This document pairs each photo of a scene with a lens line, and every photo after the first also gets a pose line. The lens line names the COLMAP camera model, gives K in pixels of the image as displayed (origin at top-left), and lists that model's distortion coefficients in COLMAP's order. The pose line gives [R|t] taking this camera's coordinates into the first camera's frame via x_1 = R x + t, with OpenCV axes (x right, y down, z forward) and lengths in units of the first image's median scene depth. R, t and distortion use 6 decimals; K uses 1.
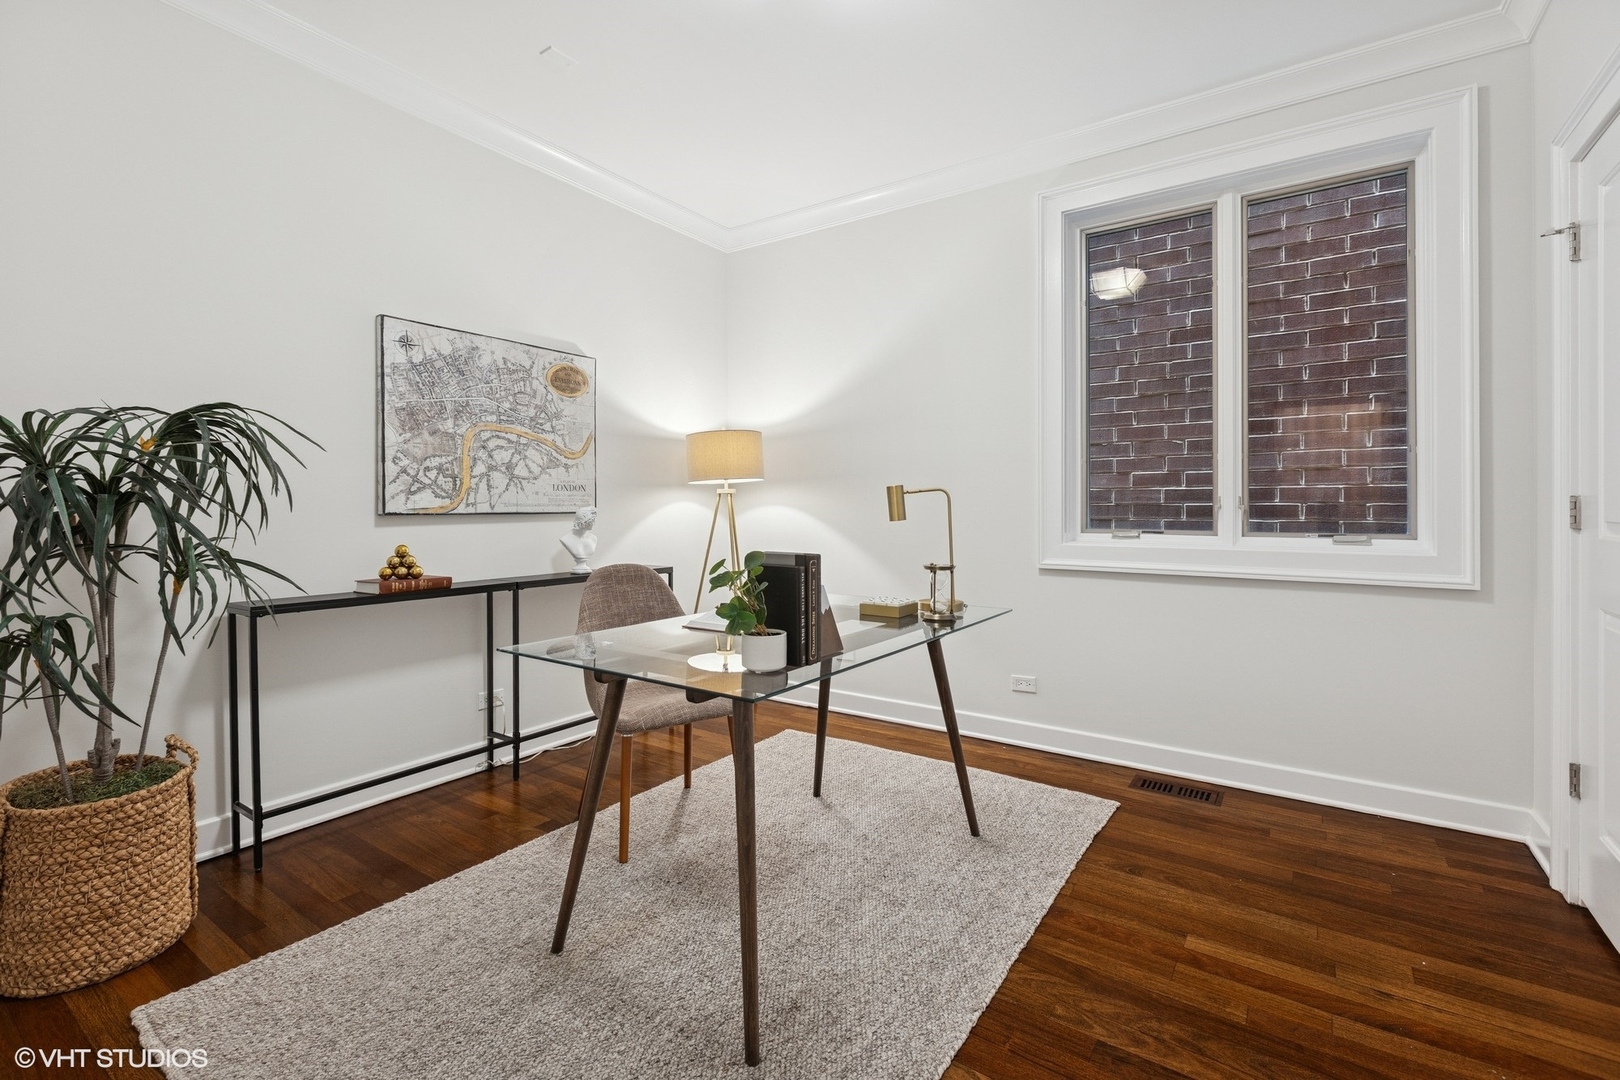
lens RADIAL K [[721.2, 0, 803.7], [0, 721.2, 509.2], [0, 0, 1]] dist [-0.000229, -0.000359]
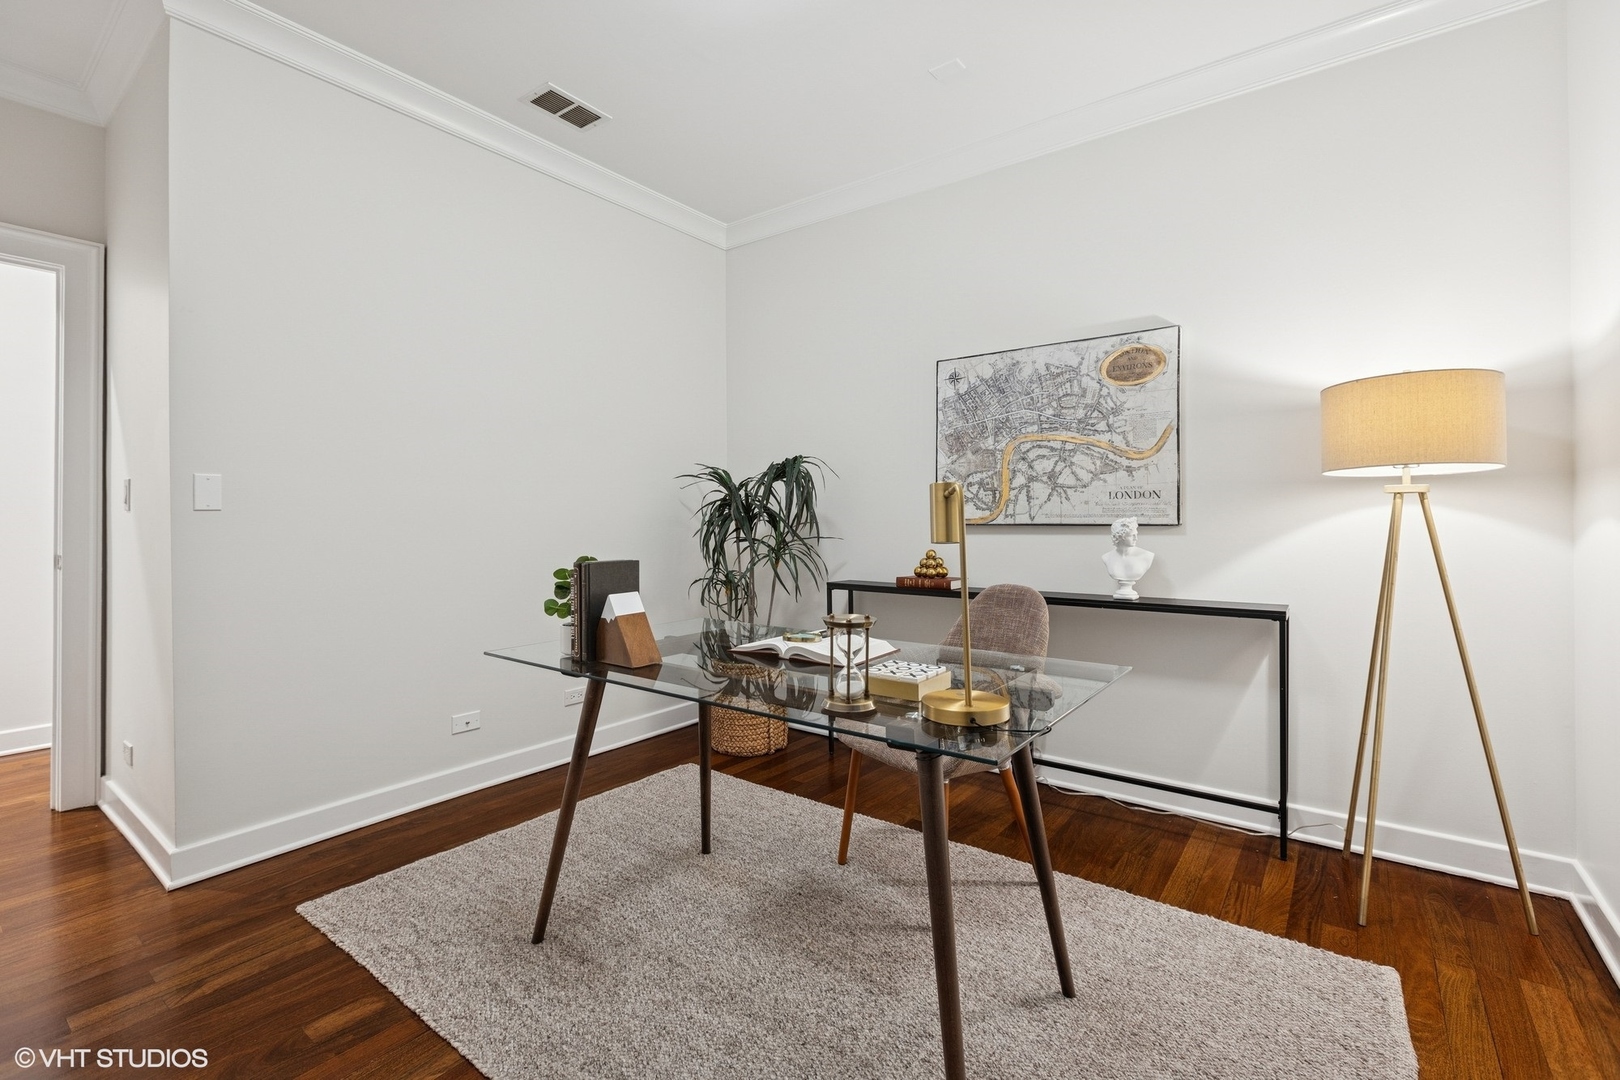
lens RADIAL K [[739.5, 0, 815.2], [0, 739.5, 516.7], [0, 0, 1]] dist [-0.002971, -0.000559]
pose [[-0.047078, -0.001866, -0.998889, 0.598370], [-0.002619, 0.999995, -0.001744, -0.002328], [0.998888, 0.002534, -0.047083, 0.750408]]
